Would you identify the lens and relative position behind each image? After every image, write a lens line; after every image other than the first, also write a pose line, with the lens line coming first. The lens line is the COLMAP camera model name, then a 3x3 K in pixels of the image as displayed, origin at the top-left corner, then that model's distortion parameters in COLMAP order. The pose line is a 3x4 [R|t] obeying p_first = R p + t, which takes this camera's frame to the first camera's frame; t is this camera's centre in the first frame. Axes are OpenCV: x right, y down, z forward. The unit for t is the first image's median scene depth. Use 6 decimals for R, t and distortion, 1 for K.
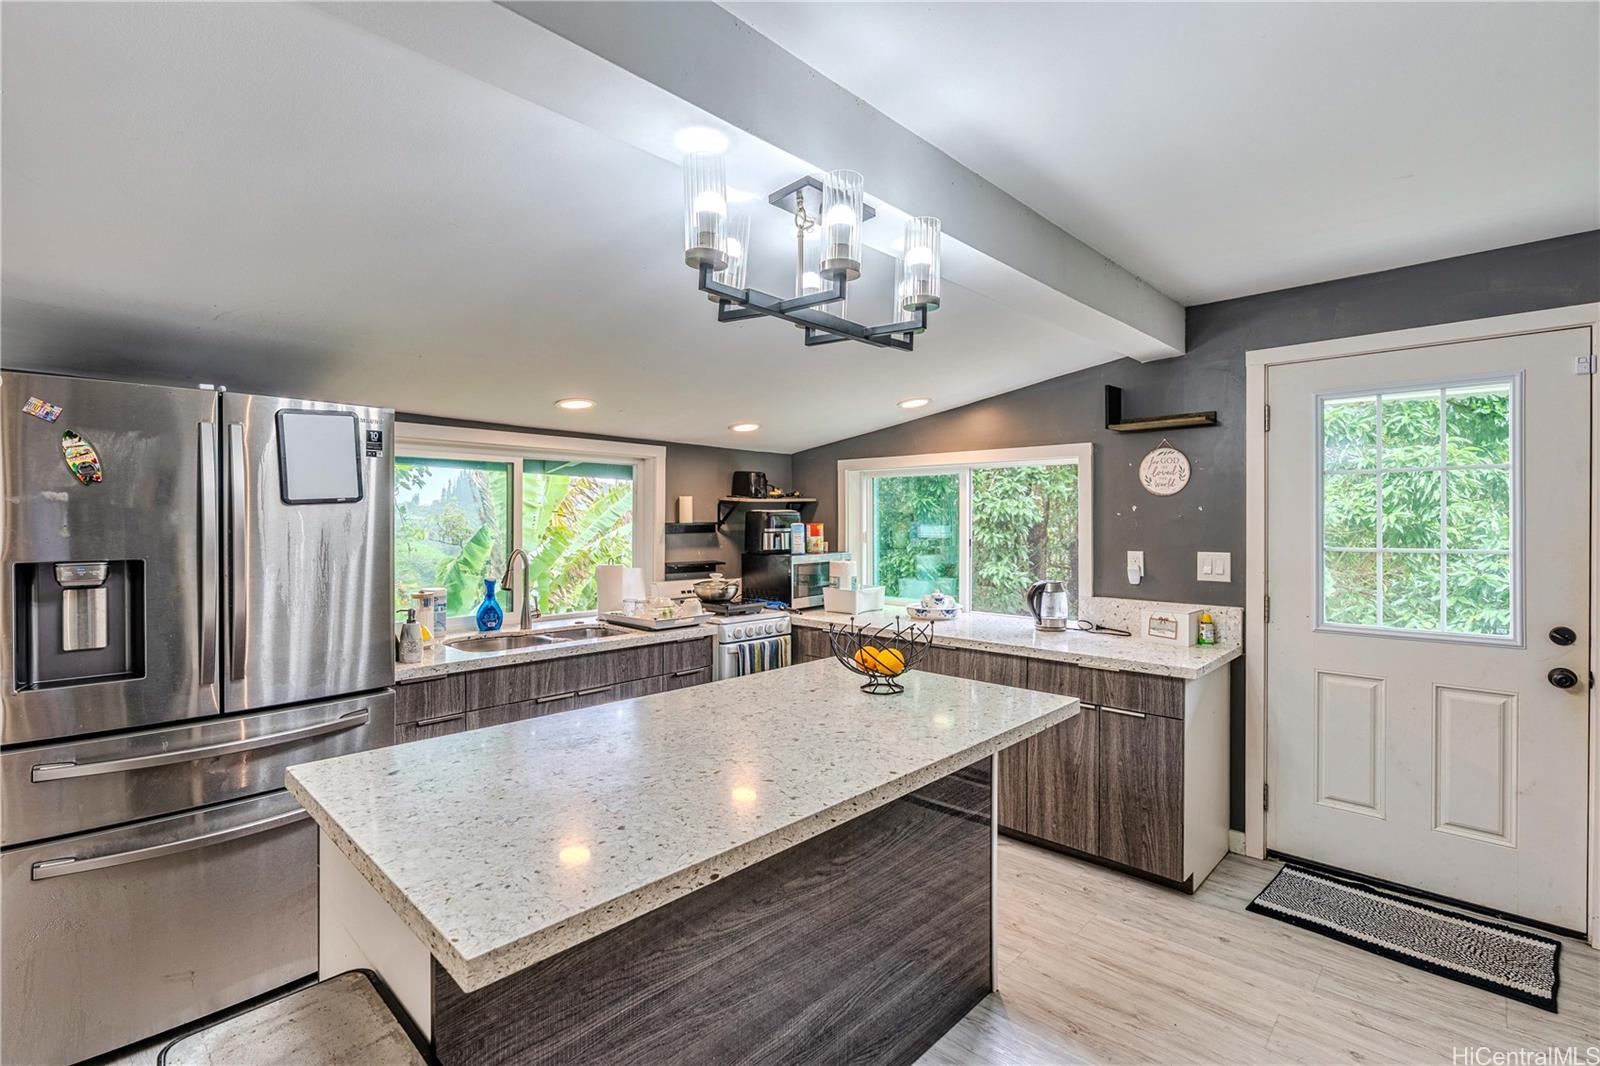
lens RADIAL K [[738.2, 0, 794.0], [0, 738.2, 523.8], [0, 0, 1]] dist [-0.003466, 0.000434]
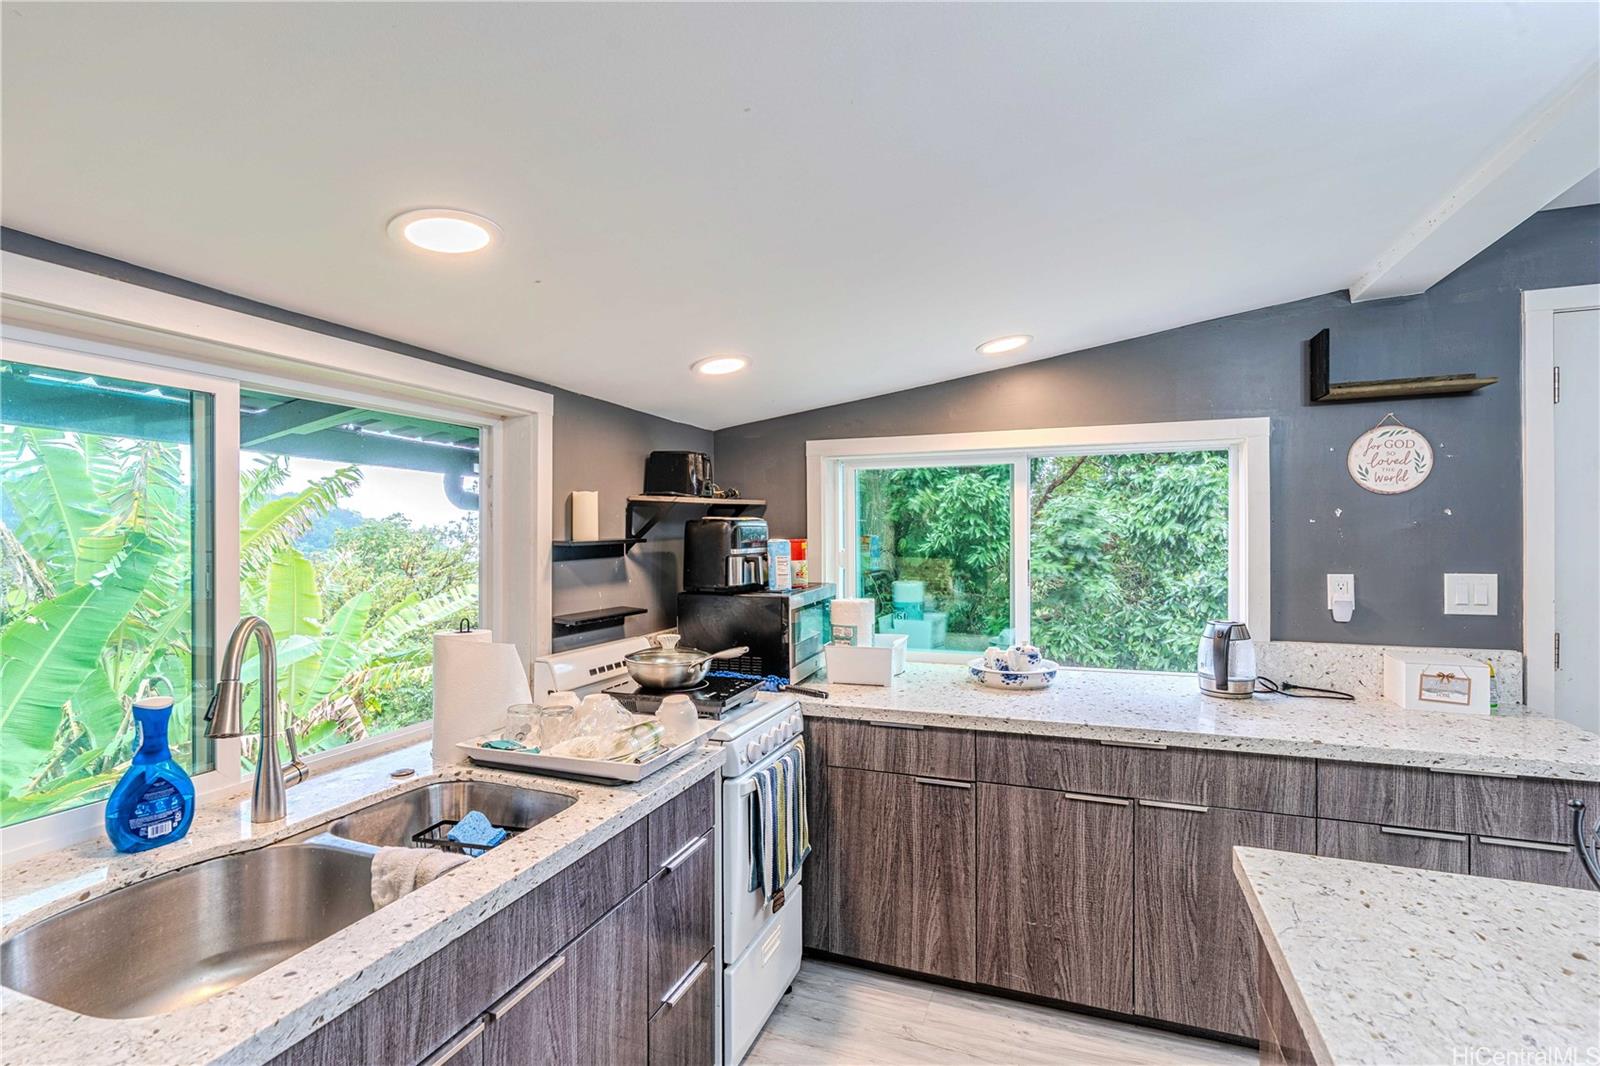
lens RADIAL K [[738.2, 0, 806.0], [0, 738.2, 533.1], [0, 0, 1]] dist [-0.003466, 0.000434]
pose [[0.916188, -0.005593, 0.400710, -0.220643], [0.010052, 0.999909, -0.009027, -0.000356], [-0.400623, 0.012298, 0.916160, 0.454111]]
